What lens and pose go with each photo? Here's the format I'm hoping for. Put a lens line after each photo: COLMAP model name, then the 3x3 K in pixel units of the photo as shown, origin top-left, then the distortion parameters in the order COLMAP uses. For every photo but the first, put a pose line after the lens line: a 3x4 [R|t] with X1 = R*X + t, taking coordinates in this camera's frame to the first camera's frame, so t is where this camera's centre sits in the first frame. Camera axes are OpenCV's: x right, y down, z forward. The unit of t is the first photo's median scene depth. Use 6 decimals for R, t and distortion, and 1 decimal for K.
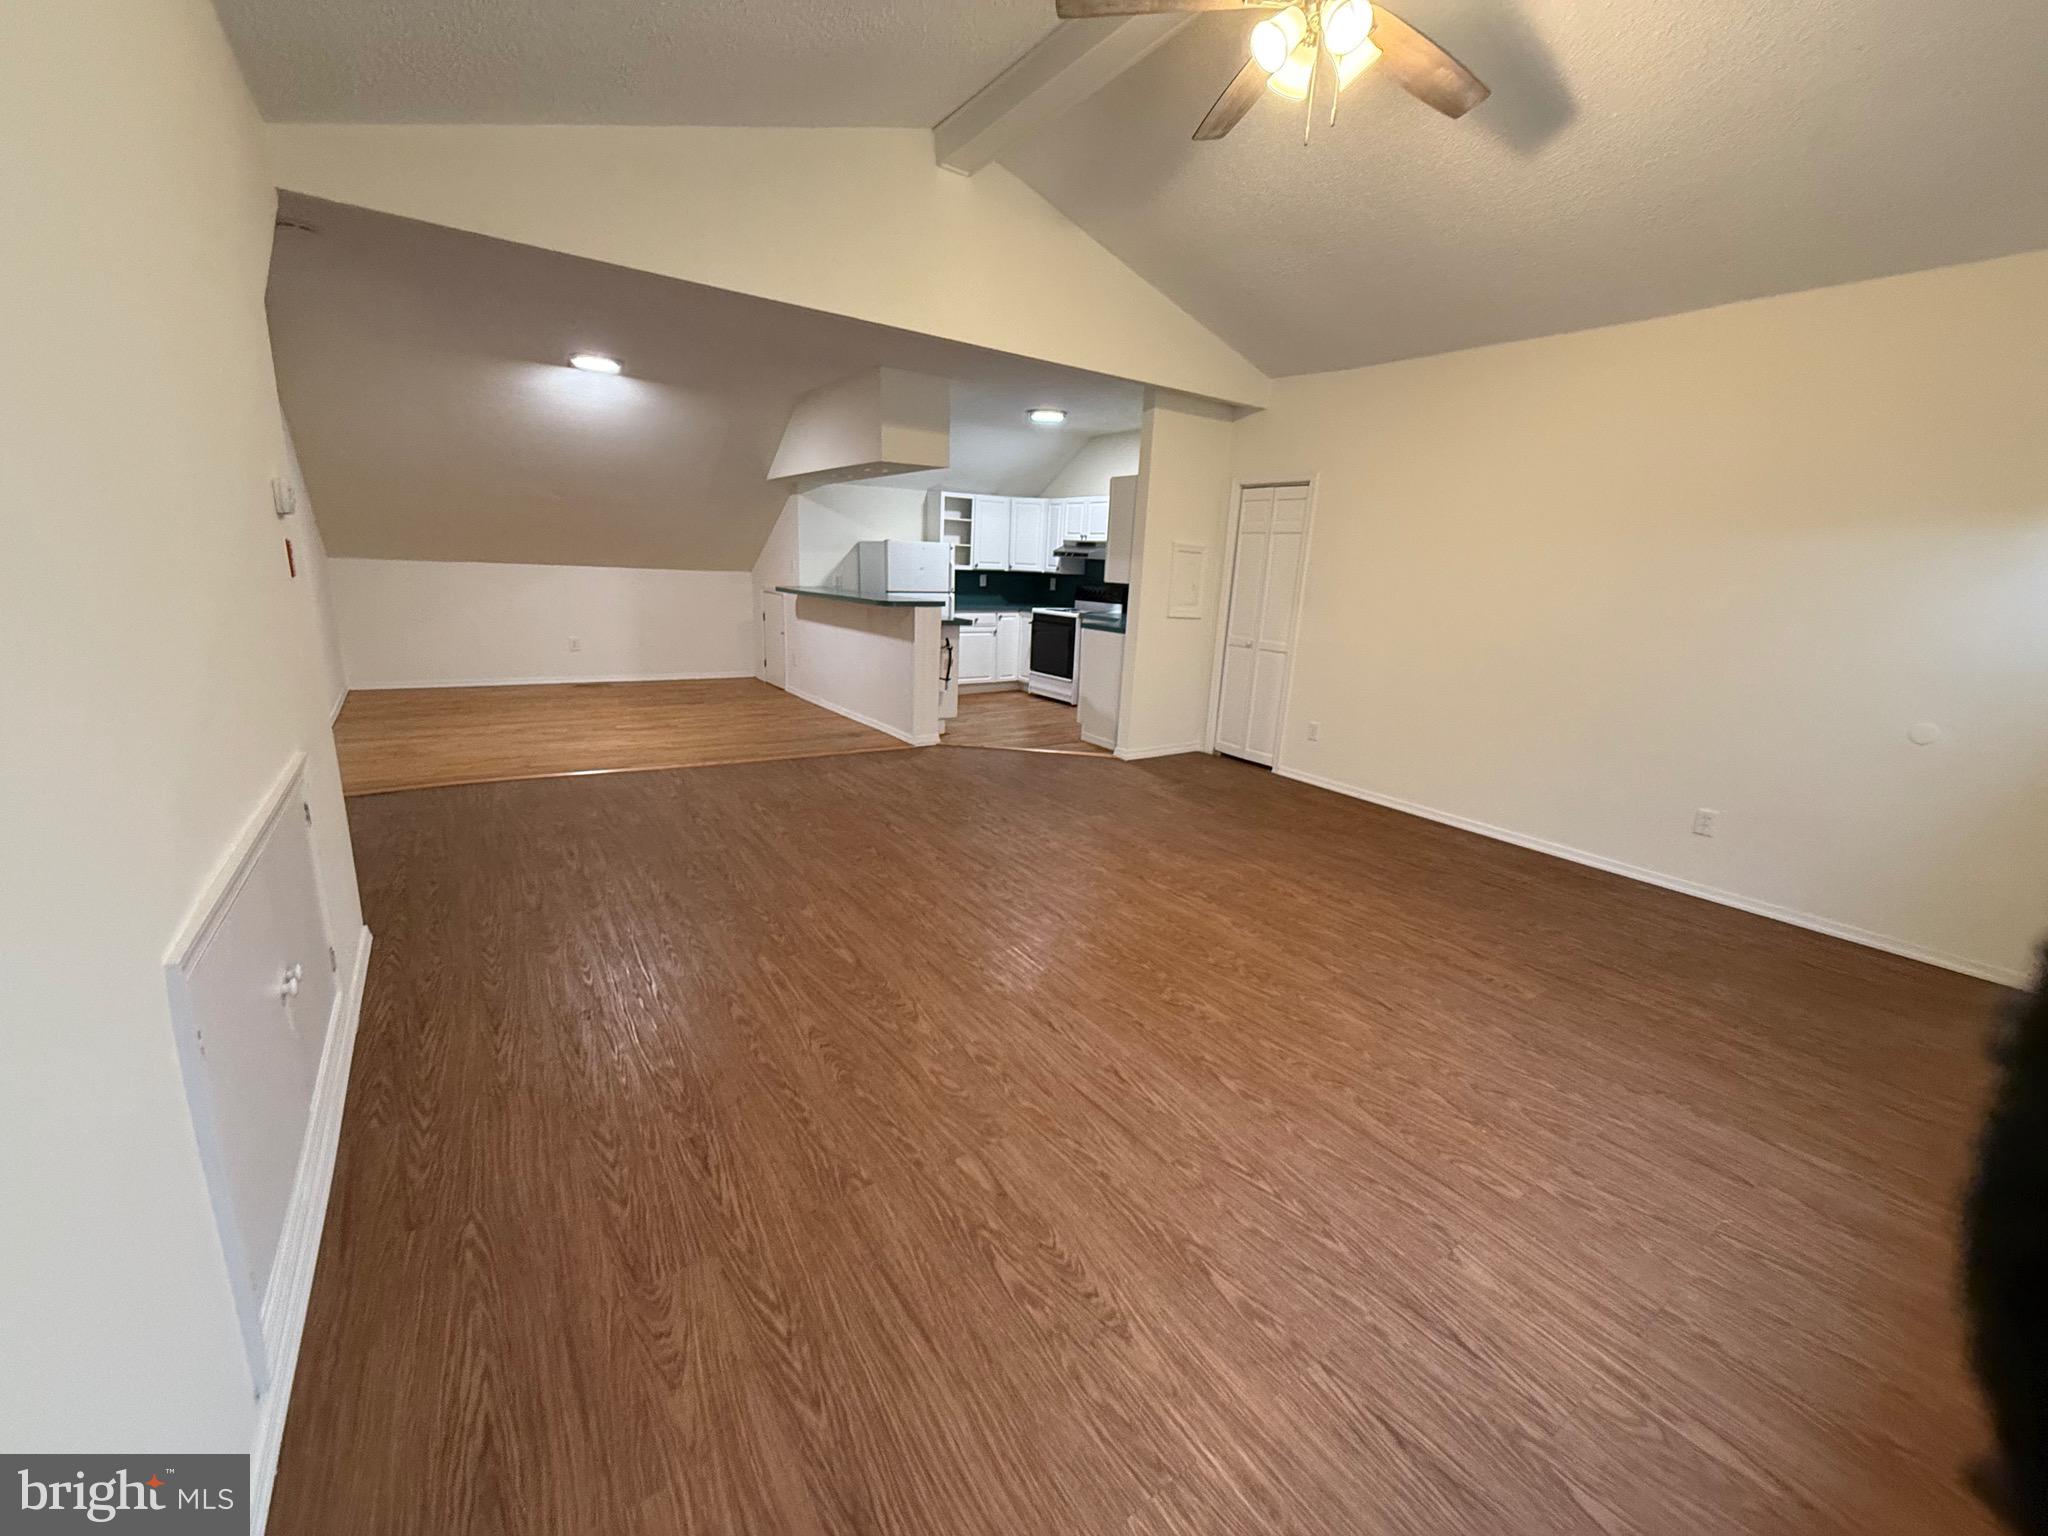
lens RADIAL K [[815.7, 0, 1029.2], [0, 815.7, 763.1], [0, 0, 1]] dist [-0.000004, 0.000651]
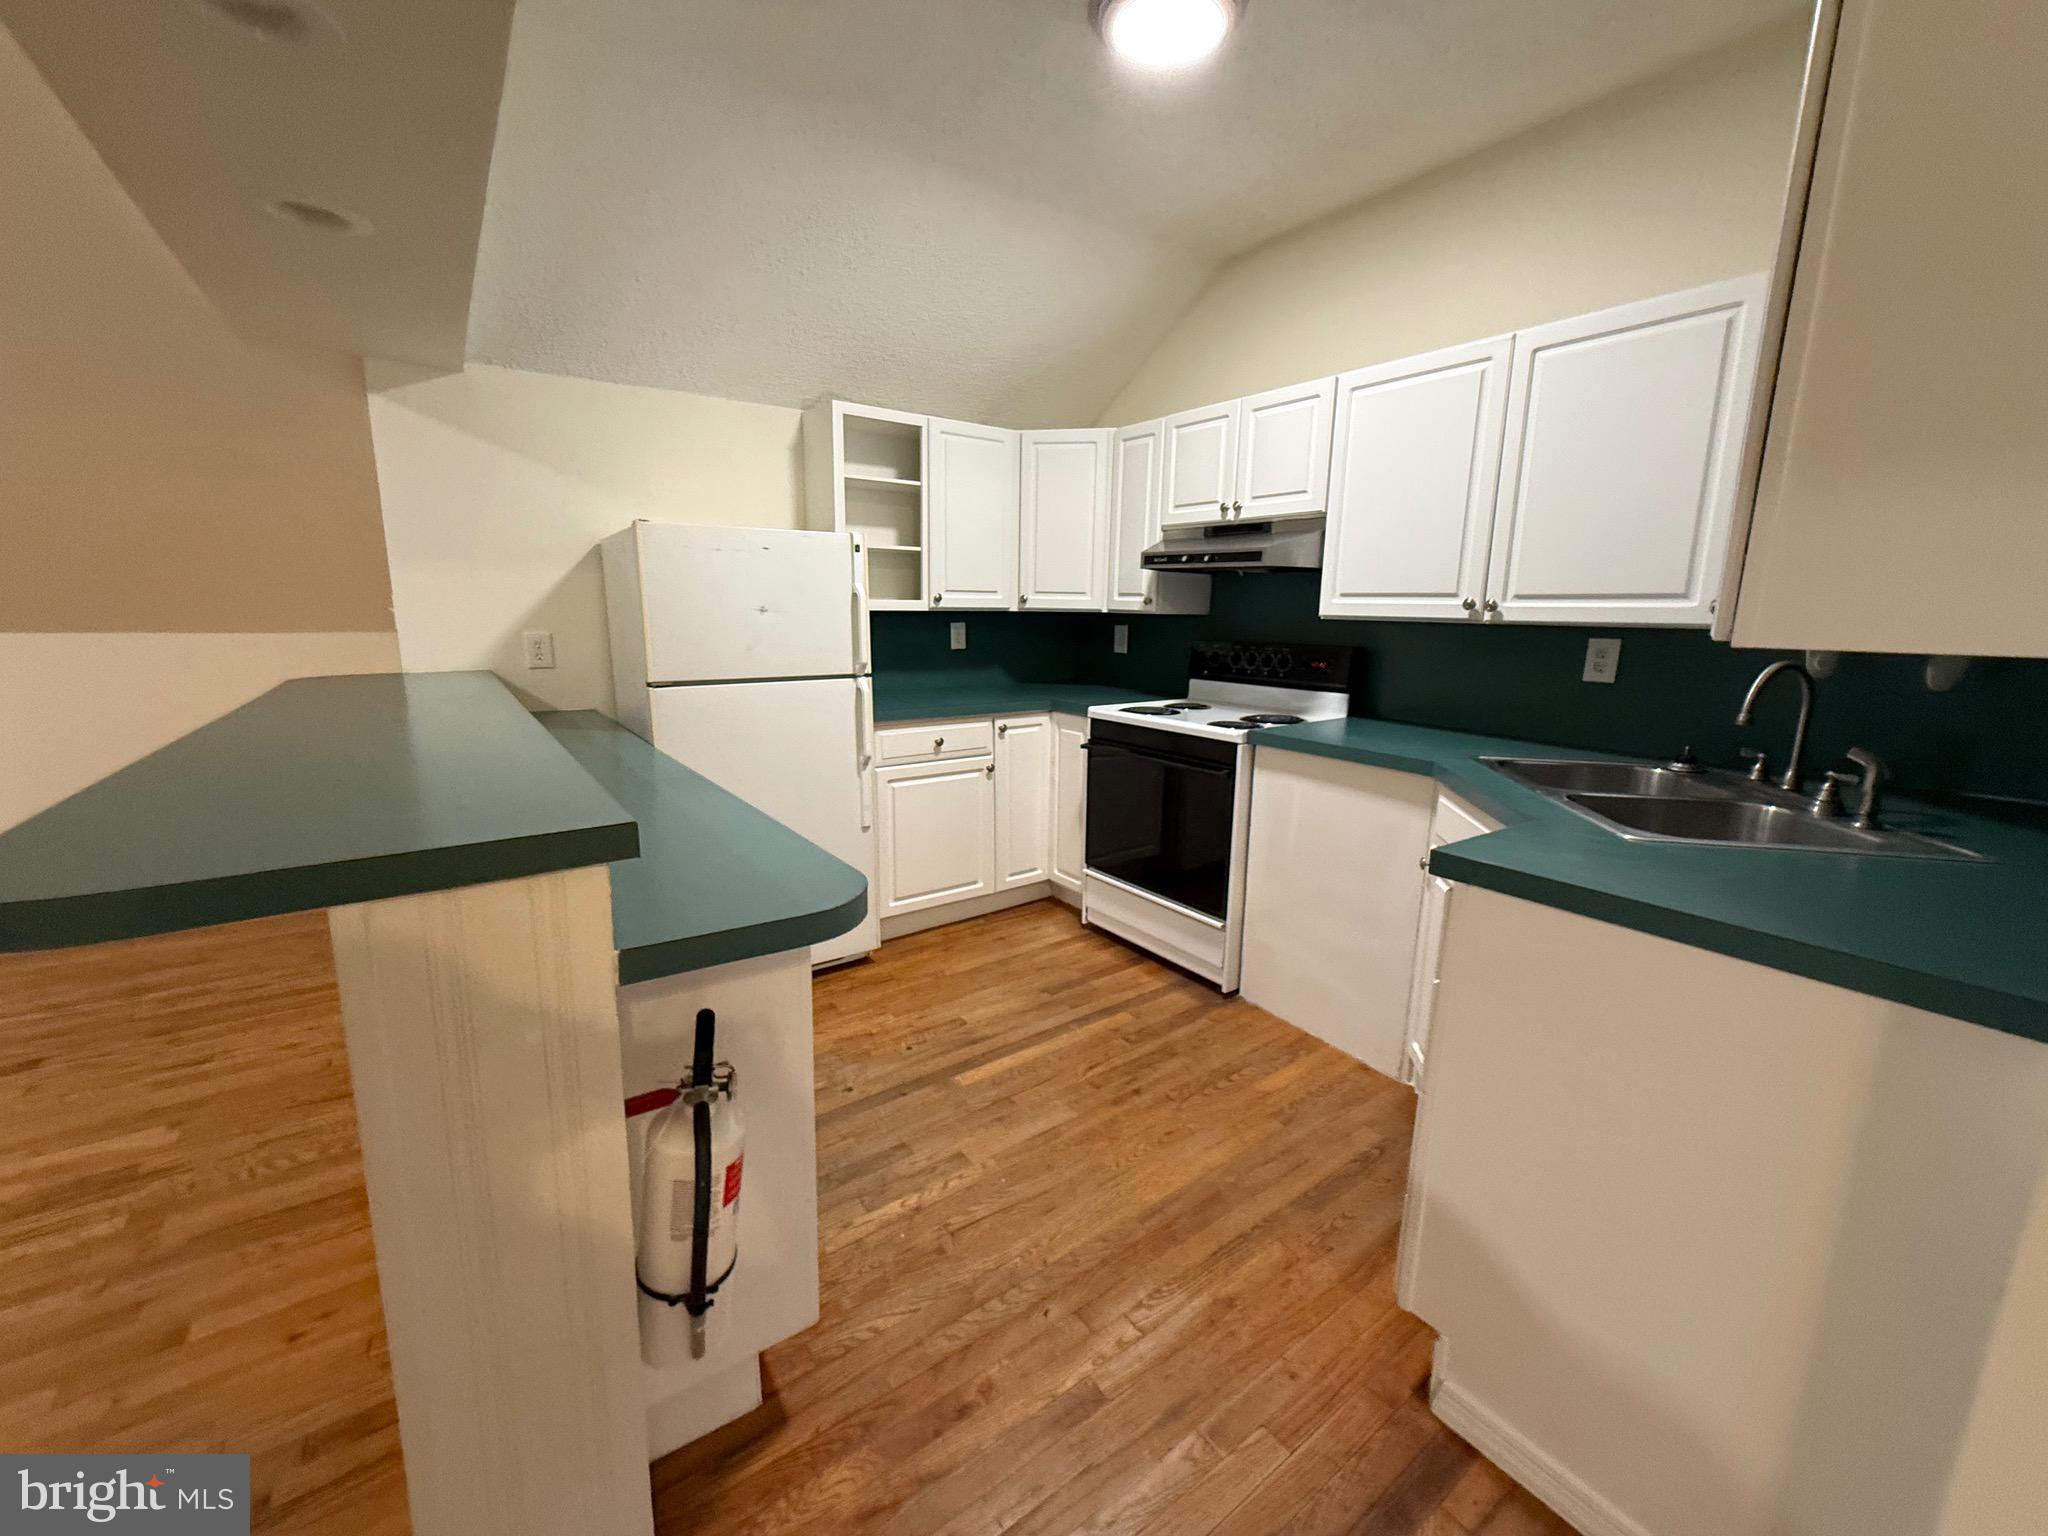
lens RADIAL K [[815.7, 0, 1029.2], [0, 815.7, 763.1], [0, 0, 1]] dist [-0.000004, 0.000651]
pose [[0.999493, -0.031233, 0.006137, -0.033886], [0.031522, 0.998009, -0.054622, -0.186090], [-0.004419, 0.054787, 0.998488, 0.808910]]
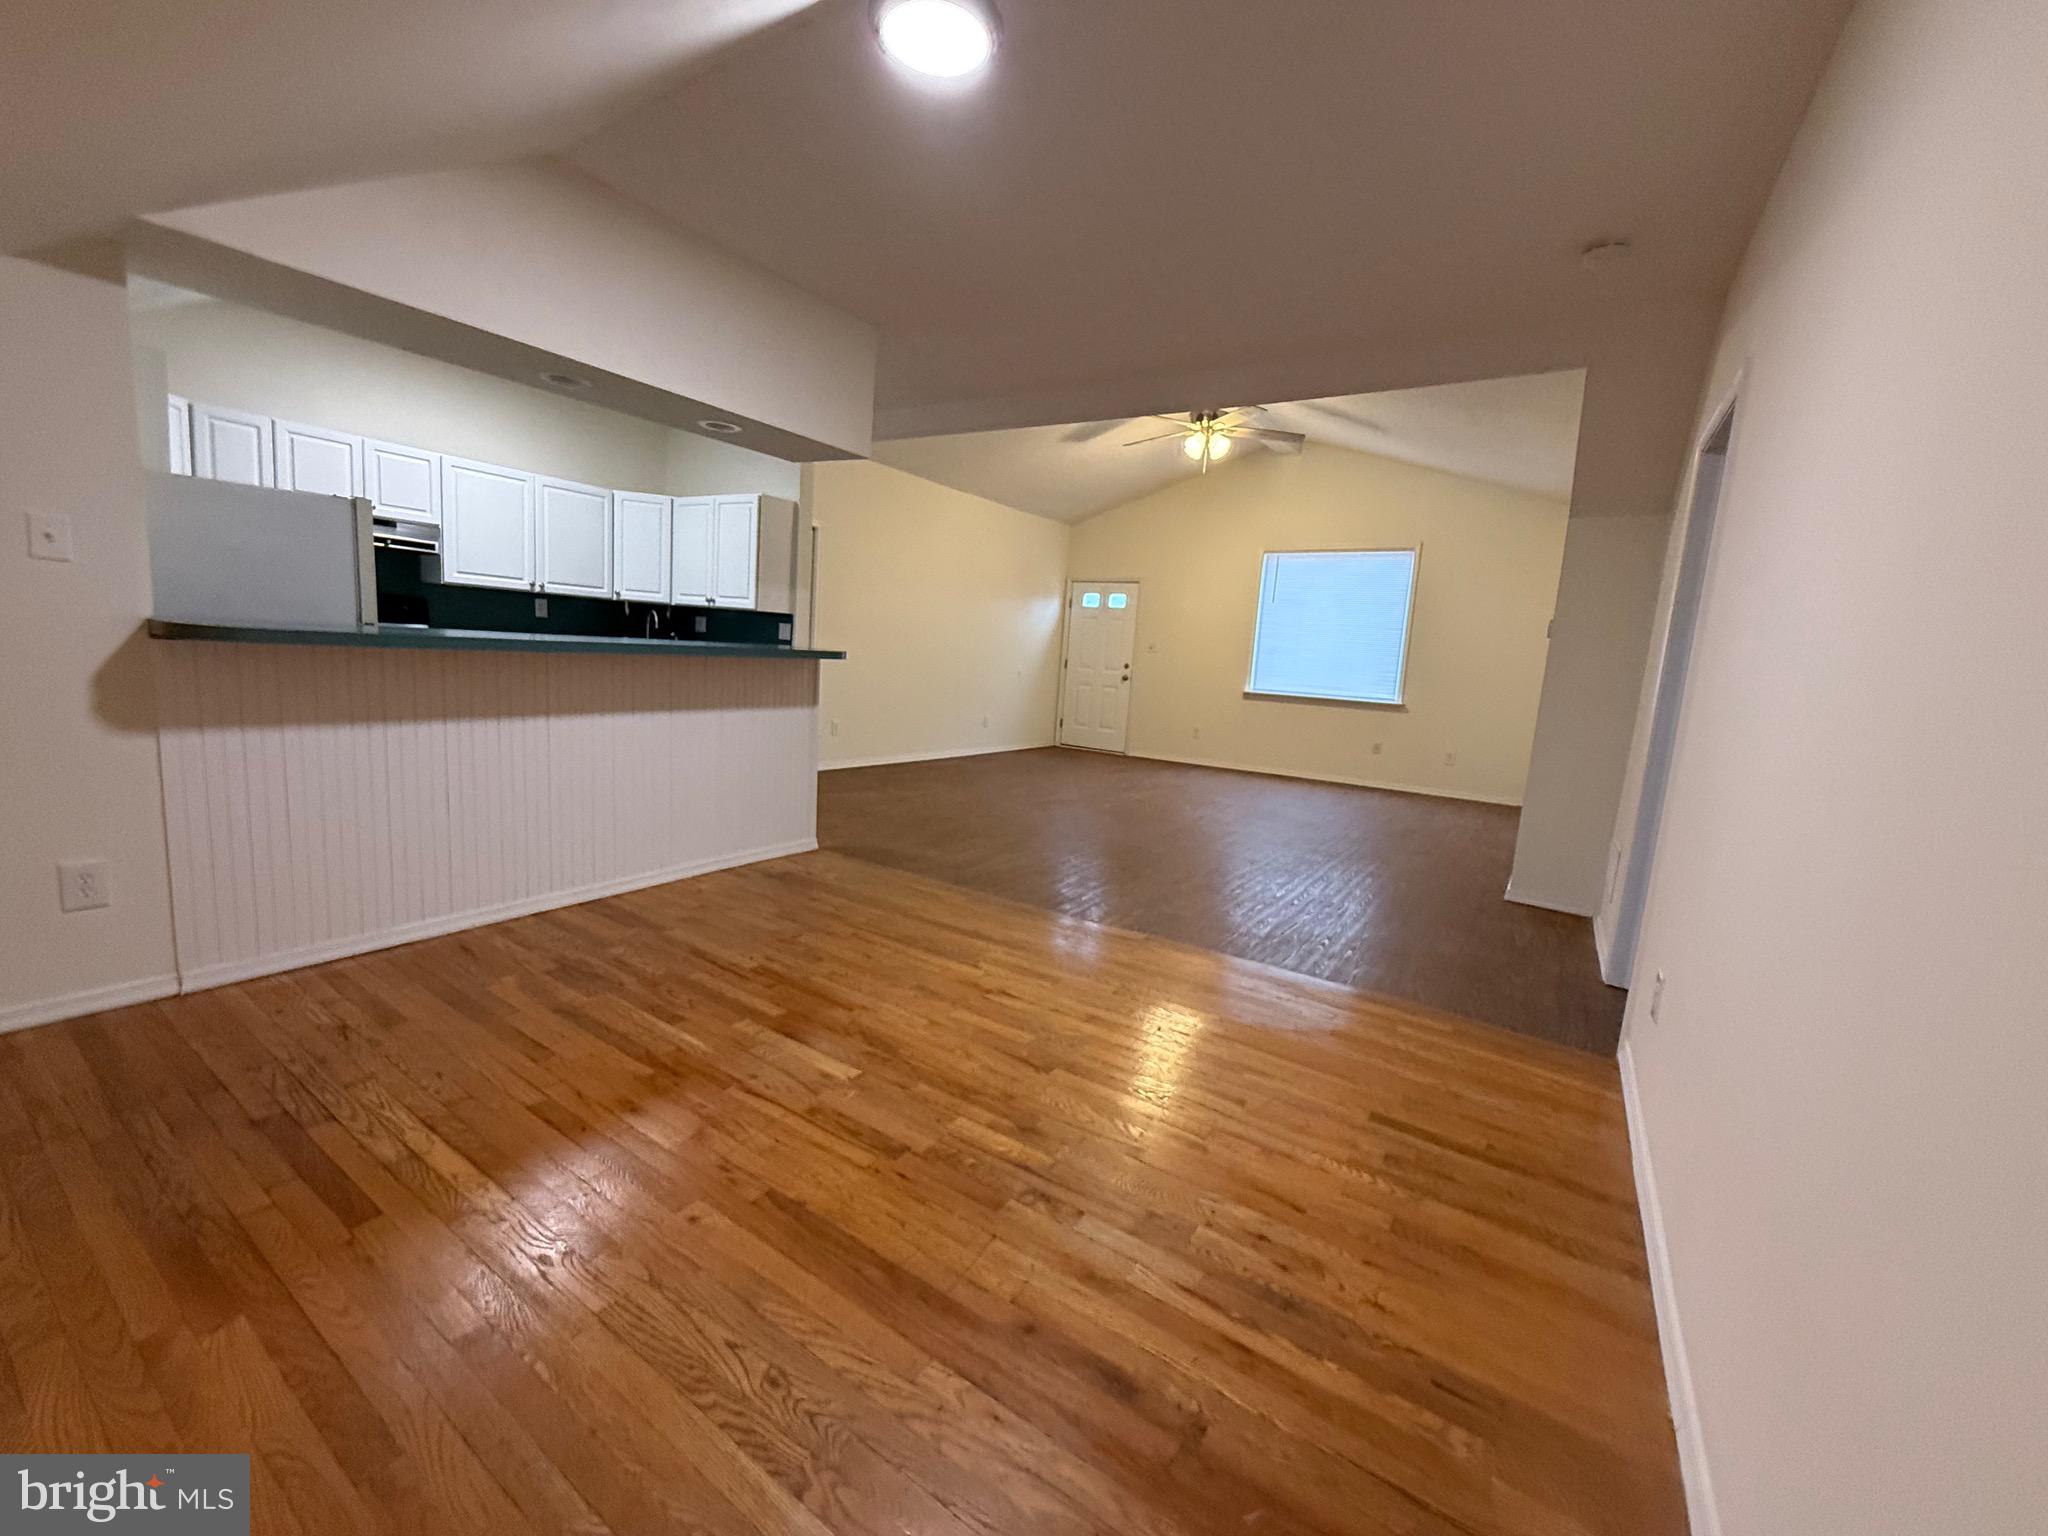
lens RADIAL K [[815.7, 0, 1029.2], [0, 815.7, 763.1], [0, 0, 1]] dist [-0.000004, 0.000651]
pose [[-0.358020, -0.205446, 0.910831, -0.804847], [0.130958, 0.954802, 0.266840, -0.249335], [-0.924484, 0.214815, -0.314933, 0.990660]]
